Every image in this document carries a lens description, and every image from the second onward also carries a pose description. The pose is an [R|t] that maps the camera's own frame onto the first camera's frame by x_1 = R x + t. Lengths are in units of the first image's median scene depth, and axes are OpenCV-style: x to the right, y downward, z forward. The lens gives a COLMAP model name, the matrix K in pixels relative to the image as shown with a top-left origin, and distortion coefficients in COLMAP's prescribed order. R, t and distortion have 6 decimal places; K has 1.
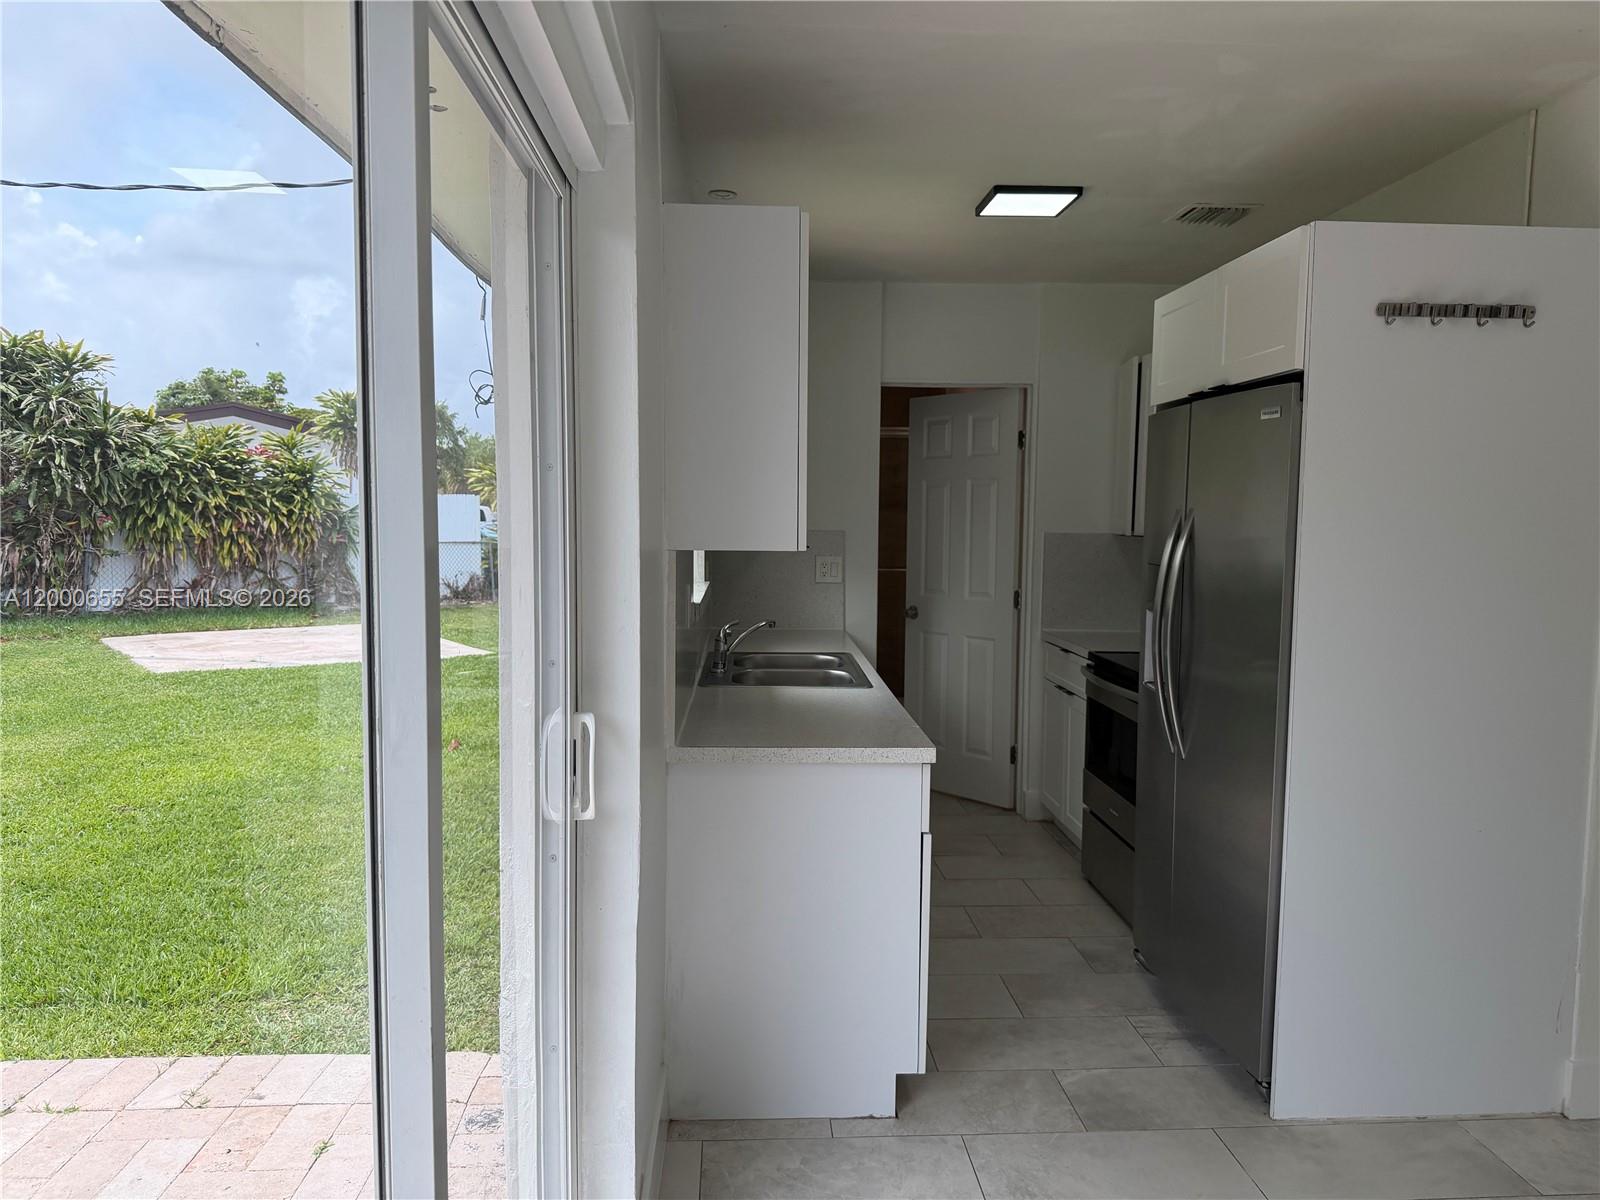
lens RADIAL K [[1153.0, 0, 800.0], [0, 1153.0, 600.0], [0, 0, 1]] dist [0.009054, -0.019409]
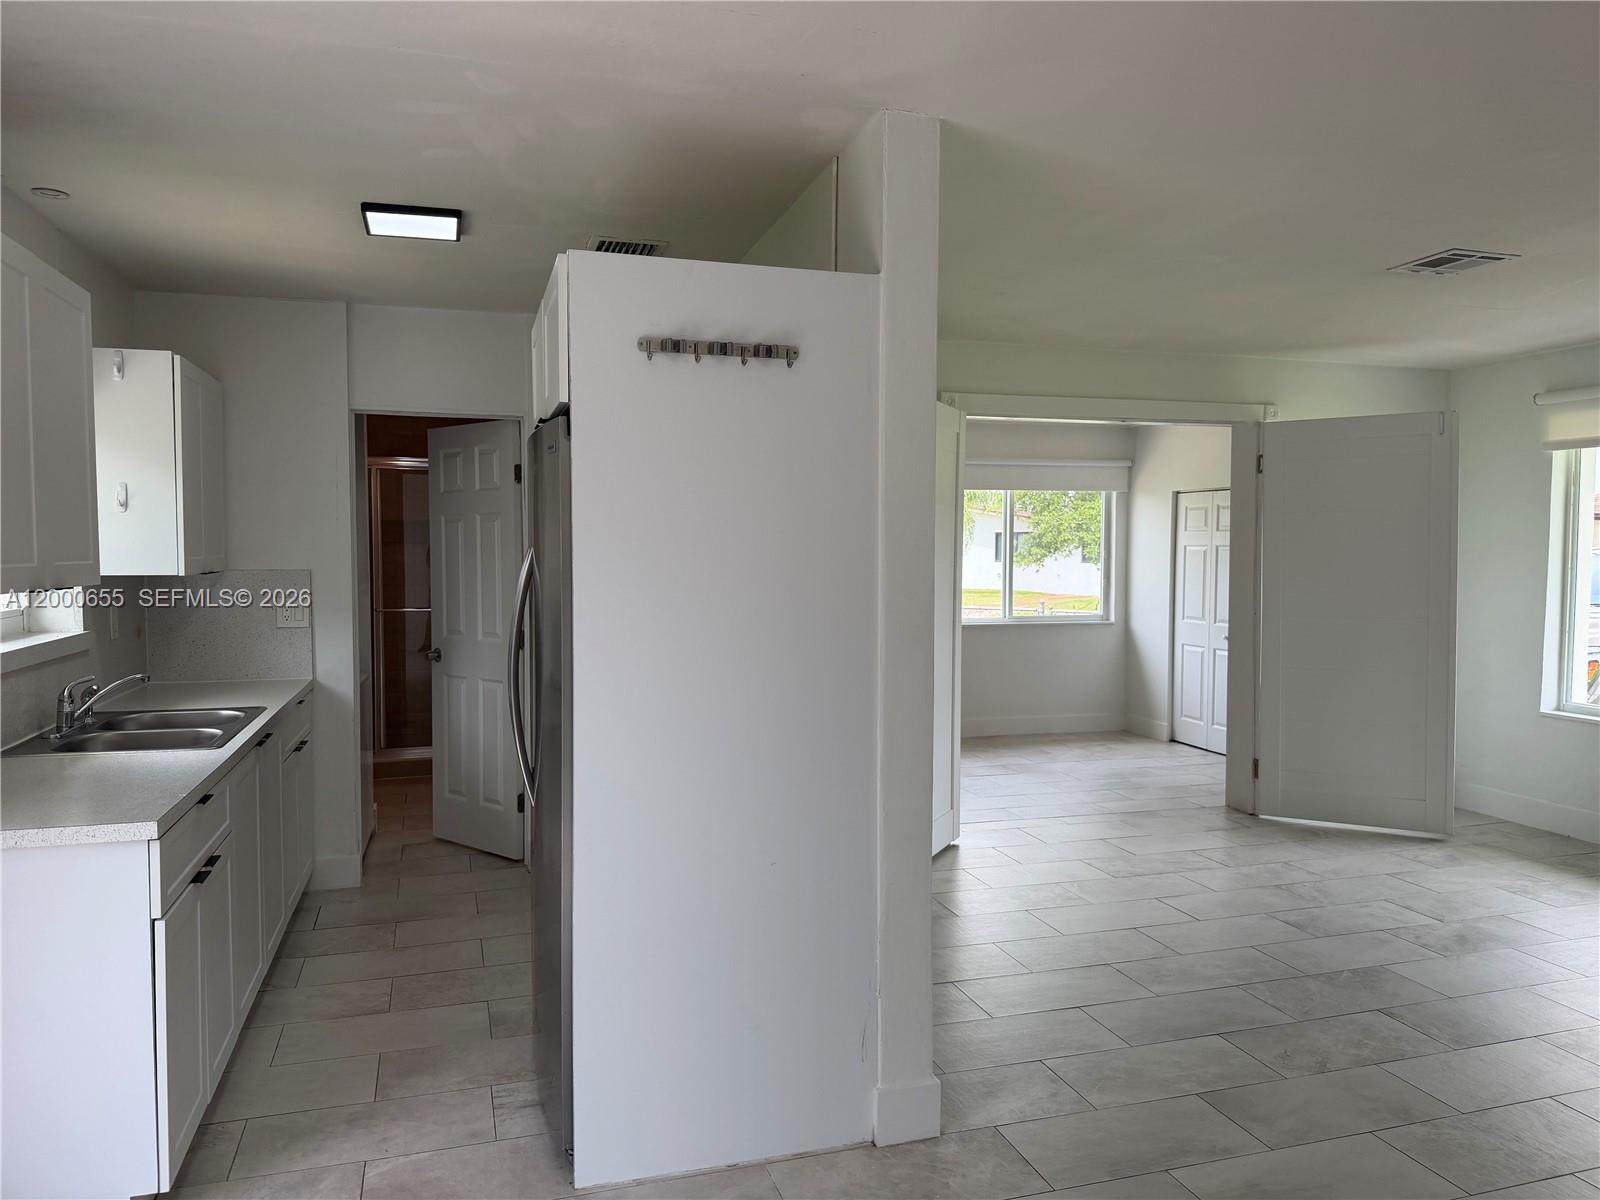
lens RADIAL K [[1093.5, 0, 1043.0], [0, 1093.5, 597.7], [0, 0, 1]] dist [-0.006226, -0.003755]
pose [[0.967436, -0.020506, 0.252283, 0.464751], [0.026332, 0.999458, -0.019739, -0.007442], [-0.251742, 0.025740, 0.967452, 0.016994]]
